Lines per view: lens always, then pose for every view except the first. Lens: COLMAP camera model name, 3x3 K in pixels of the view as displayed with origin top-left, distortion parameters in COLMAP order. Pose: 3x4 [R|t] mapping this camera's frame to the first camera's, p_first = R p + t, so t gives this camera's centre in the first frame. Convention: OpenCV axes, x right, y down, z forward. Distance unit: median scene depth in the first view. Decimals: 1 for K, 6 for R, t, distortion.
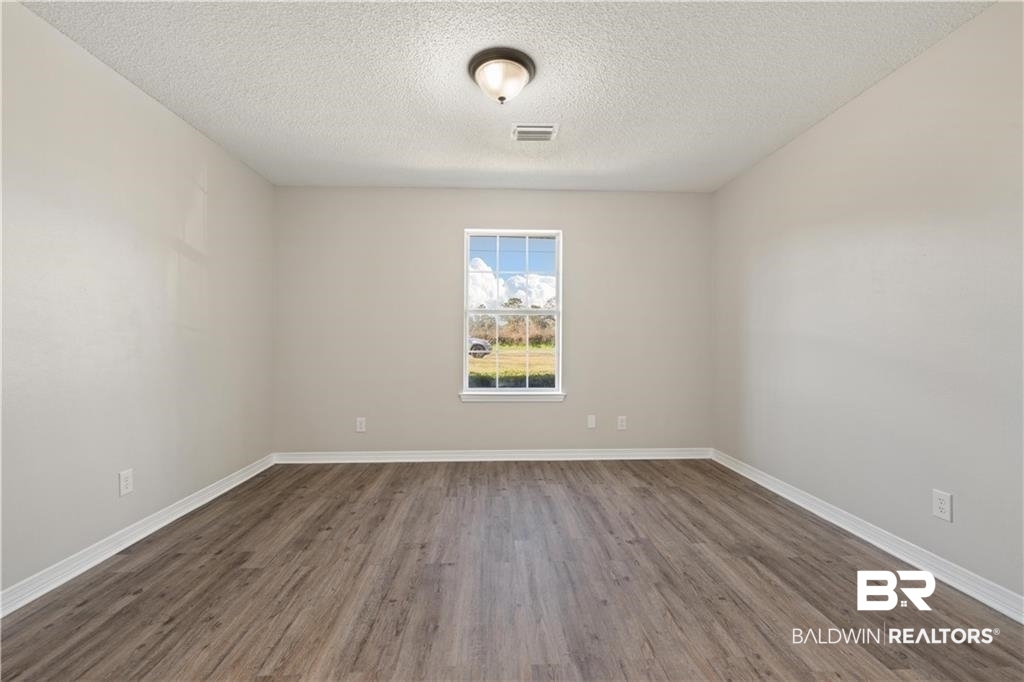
lens RADIAL K [[444.0, 0, 510.4], [0, 444.0, 342.0], [0, 0, 1]] dist [0.000691, 0.000541]
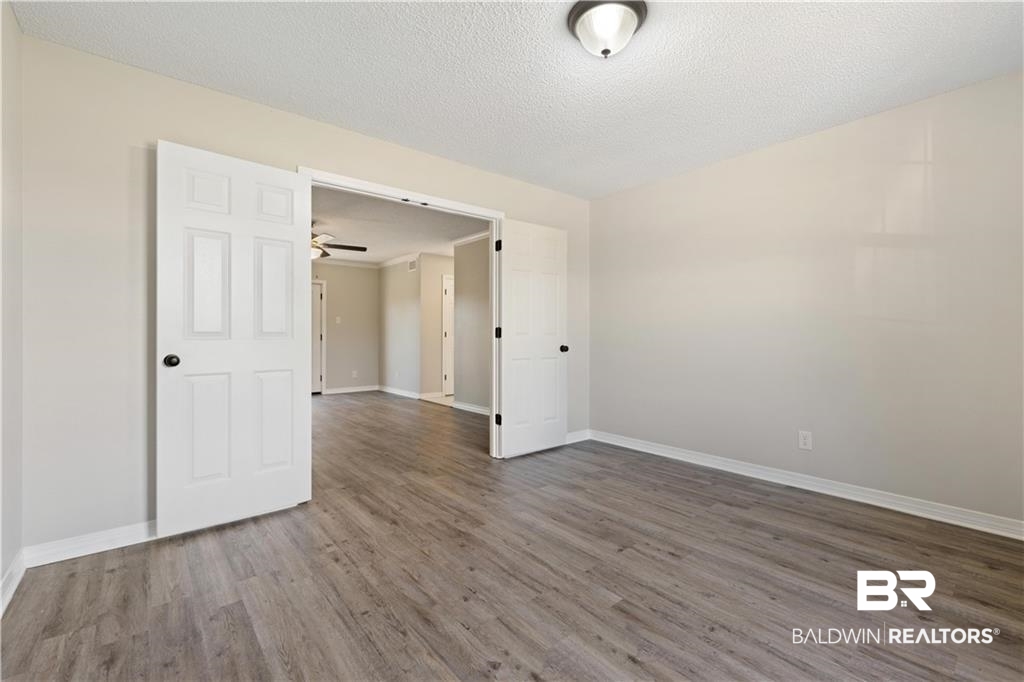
lens RADIAL K [[444.0, 0, 511.0], [0, 444.0, 336.9], [0, 0, 1]] dist [0.000691, 0.000541]
pose [[-0.800213, 0.001404, -0.599715, 0.718042], [-0.000315, 0.999996, 0.002761, 0.004703], [0.599716, 0.002399, -0.800209, 1.752472]]
